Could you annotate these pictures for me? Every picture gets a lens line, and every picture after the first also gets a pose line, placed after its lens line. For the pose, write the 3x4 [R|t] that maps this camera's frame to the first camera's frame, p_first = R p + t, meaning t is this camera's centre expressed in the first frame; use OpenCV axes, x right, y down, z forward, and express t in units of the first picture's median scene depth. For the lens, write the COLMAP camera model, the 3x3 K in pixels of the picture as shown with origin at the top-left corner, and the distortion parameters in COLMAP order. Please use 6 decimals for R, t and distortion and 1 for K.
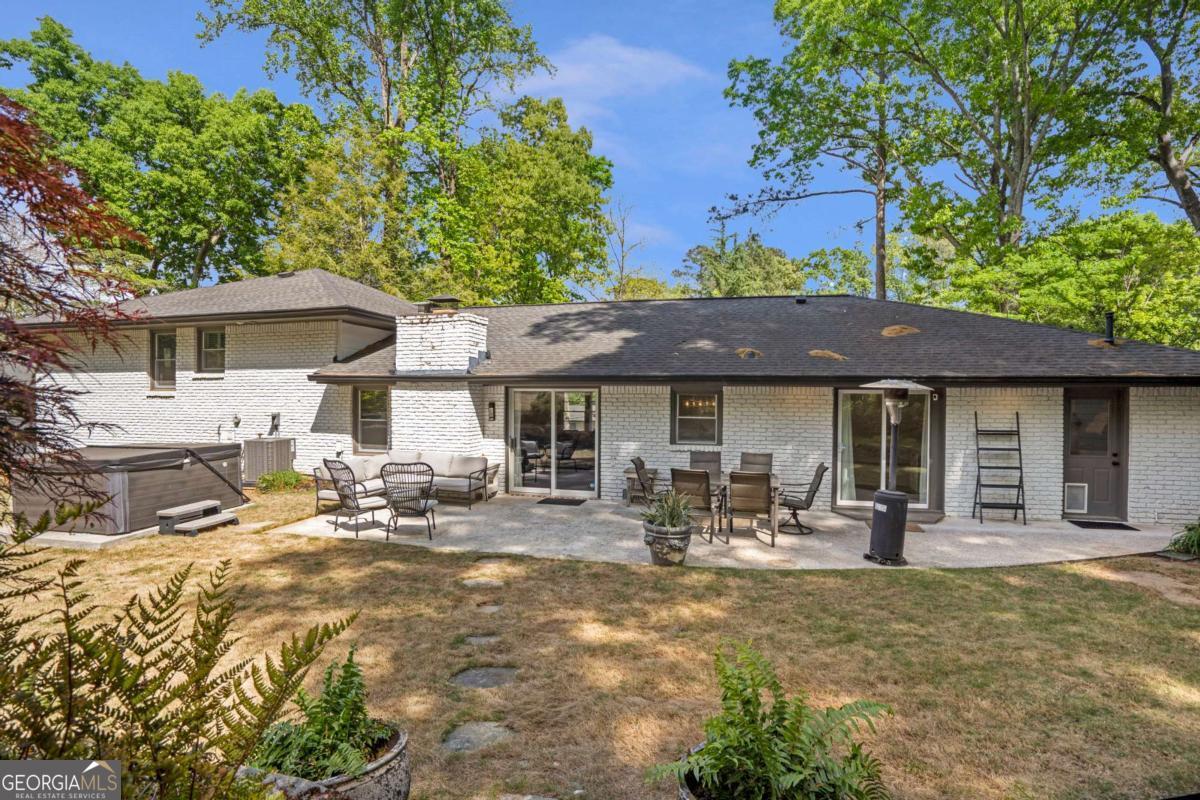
lens RADIAL K [[562.7, 0, 616.6], [0, 562.7, 404.8], [0, 0, 1]] dist [-0.029439, 0.007948]
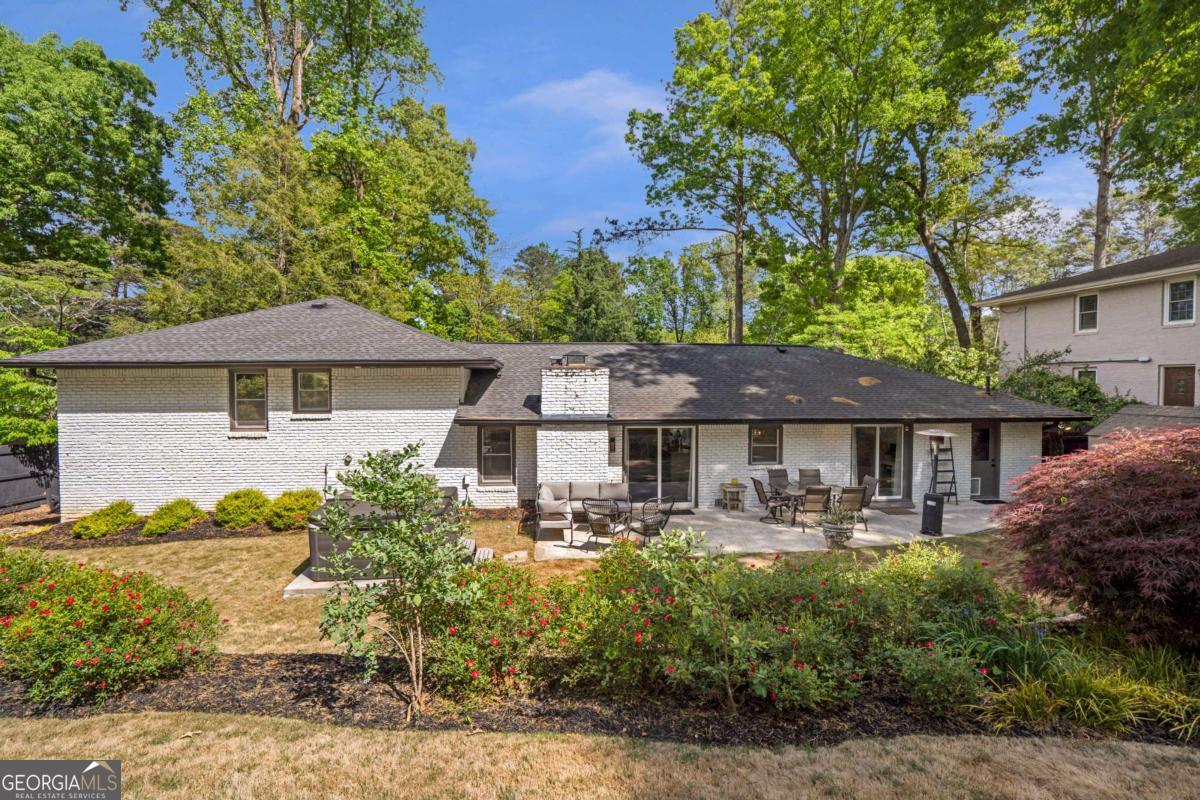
lens RADIAL K [[562.7, 0, 598.8], [0, 562.7, 398.7], [0, 0, 1]] dist [-0.029439, 0.007948]
pose [[0.942934, -0.013055, 0.332724, -0.570636], [0.009442, 0.999878, 0.012473, -0.091813], [-0.332846, -0.008620, 0.942942, -0.150596]]
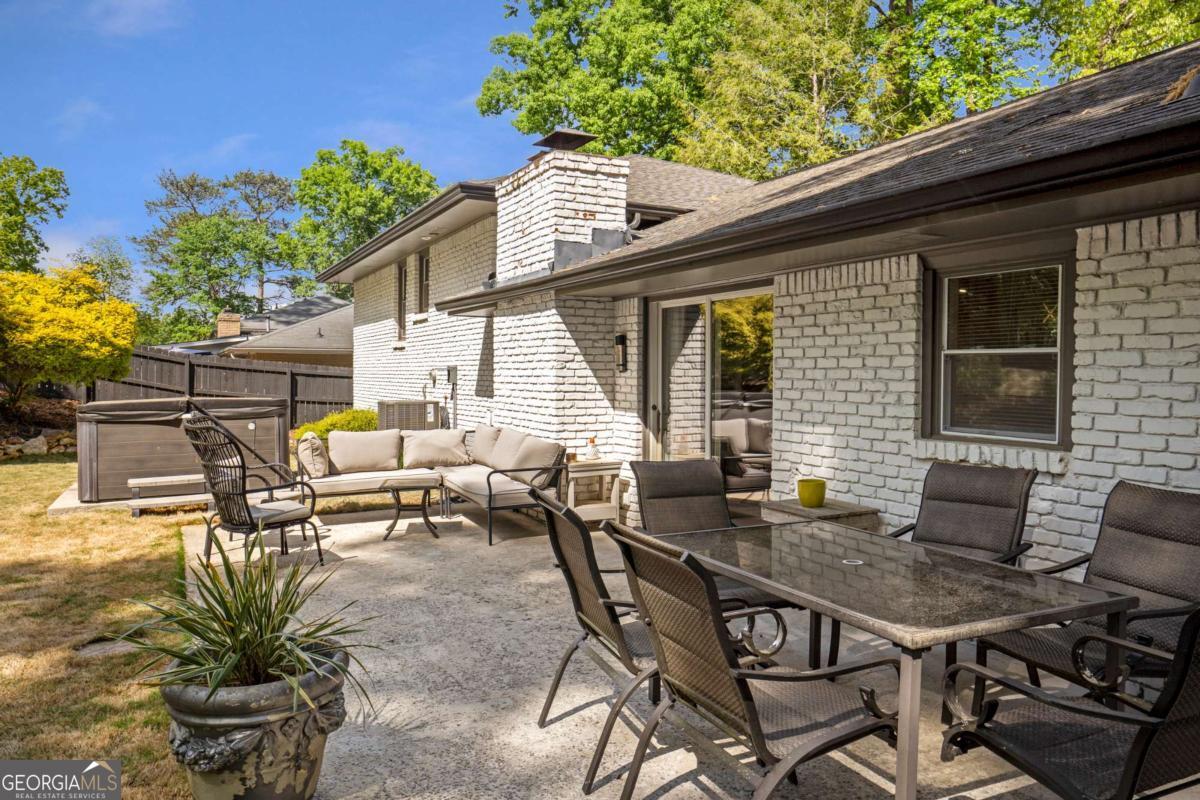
lens RADIAL K [[856.3, 0, 600.2], [0, 856.3, 396.9], [0, 0, 1]] dist [-0.003311, 0.000006]
pose [[0.642538, 0.018492, -0.766031, 0.277389], [-0.014015, 0.999825, 0.012381, 0.034625], [0.766126, 0.002781, 0.642685, 0.441465]]
